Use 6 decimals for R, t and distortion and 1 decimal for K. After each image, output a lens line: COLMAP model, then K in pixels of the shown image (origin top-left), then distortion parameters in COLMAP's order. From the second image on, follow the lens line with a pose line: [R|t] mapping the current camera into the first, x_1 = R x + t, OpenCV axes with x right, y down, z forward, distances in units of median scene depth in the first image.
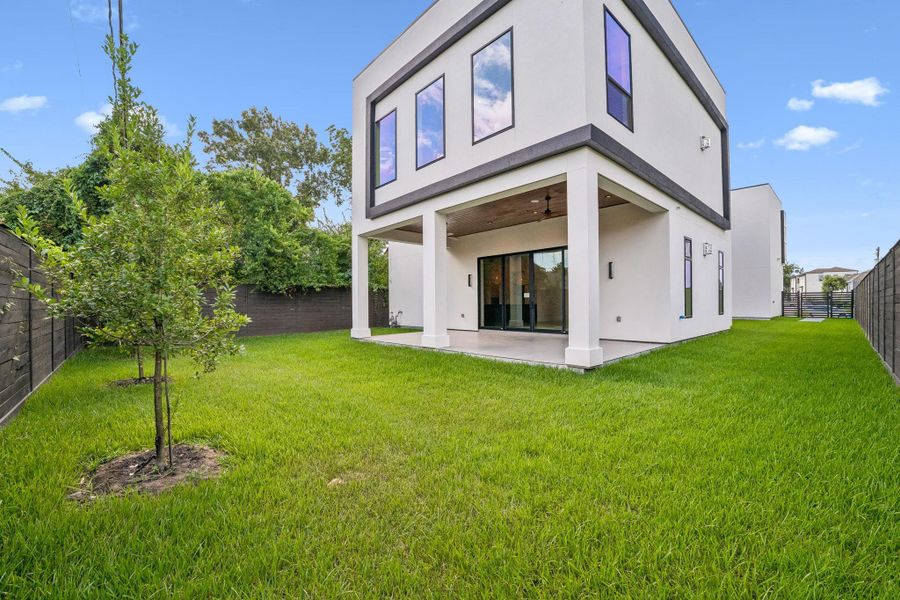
lens RADIAL K [[364.0, 0, 451.3], [0, 364.0, 303.0], [0, 0, 1]] dist [-0.046009, 0.009140]
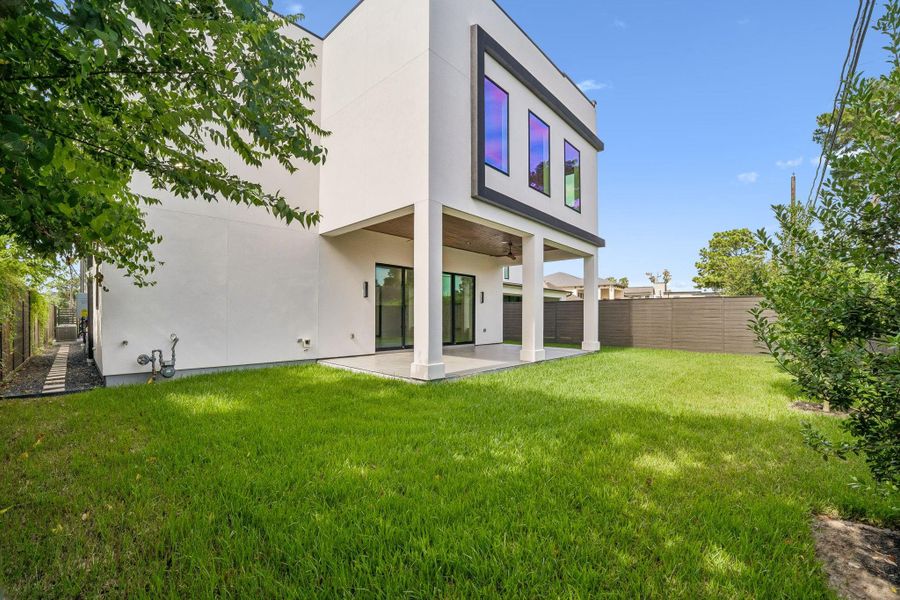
lens RADIAL K [[364.0, 0, 451.3], [0, 364.0, 303.0], [0, 0, 1]] dist [-0.046009, 0.009140]
pose [[-0.092401, 0.041256, 0.994867, -0.834783], [-0.005545, 0.999104, -0.041947, -0.003546], [-0.995706, -0.009392, -0.092090, 1.035287]]
